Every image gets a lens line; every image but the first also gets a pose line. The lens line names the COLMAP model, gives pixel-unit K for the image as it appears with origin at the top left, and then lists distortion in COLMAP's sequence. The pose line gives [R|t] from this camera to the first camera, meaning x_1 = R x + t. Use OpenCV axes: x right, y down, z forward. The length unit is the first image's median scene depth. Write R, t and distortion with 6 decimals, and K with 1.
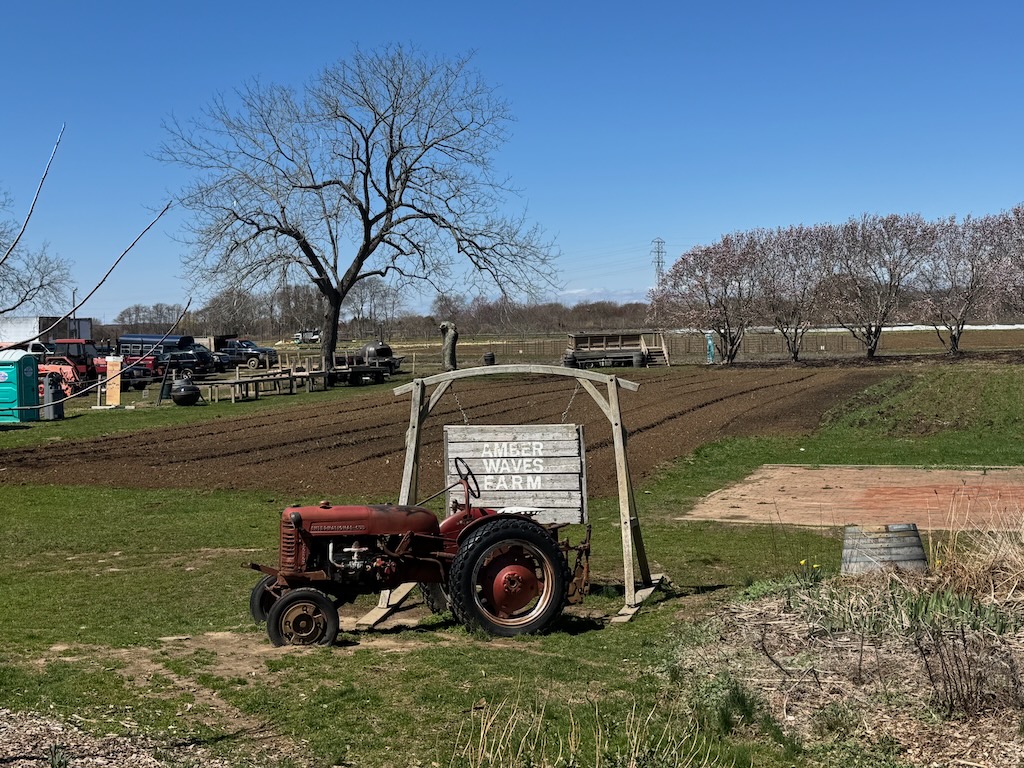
lens RADIAL K [[1314.7, 0, 511.0], [0, 1314.7, 384.8], [0, 0, 1]] dist [0.133159, 0.000000]
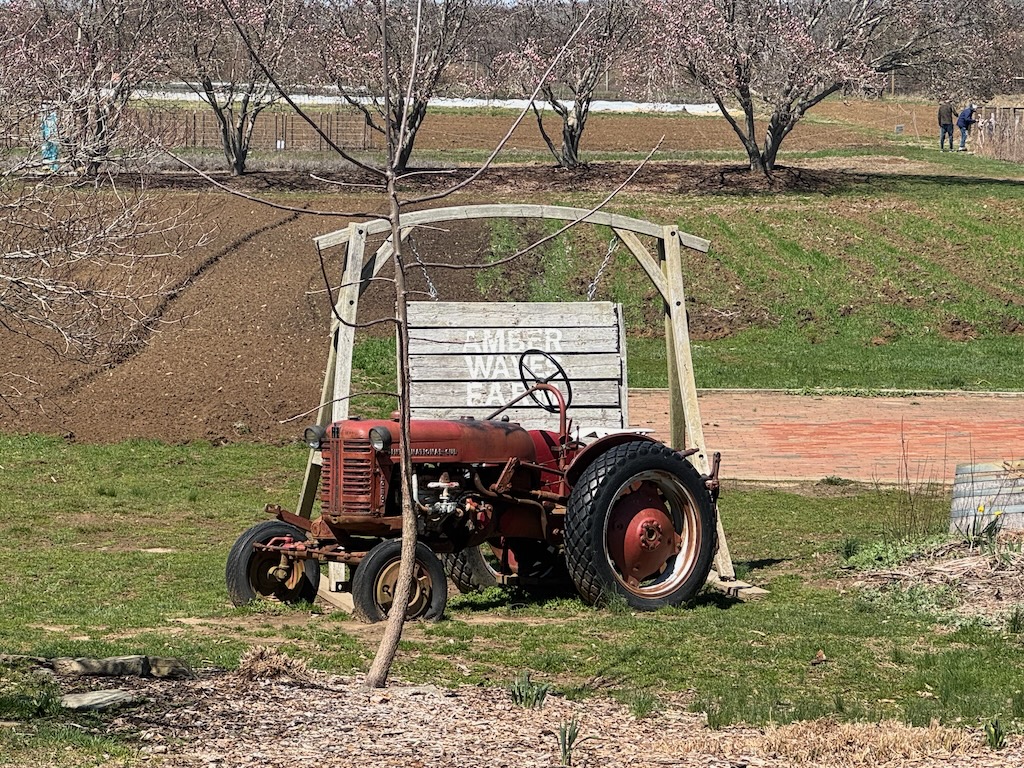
lens RADIAL K [[3376.1, 0, 512.0], [0, 3376.1, 384.5], [0, 0, 1]] dist [-0.760429, 0.000000]
pose [[0.933882, 0.007637, 0.357500, -0.571603], [-0.025486, 0.998651, 0.045244, -0.002169], [-0.356672, -0.051364, 0.932817, -0.485640]]
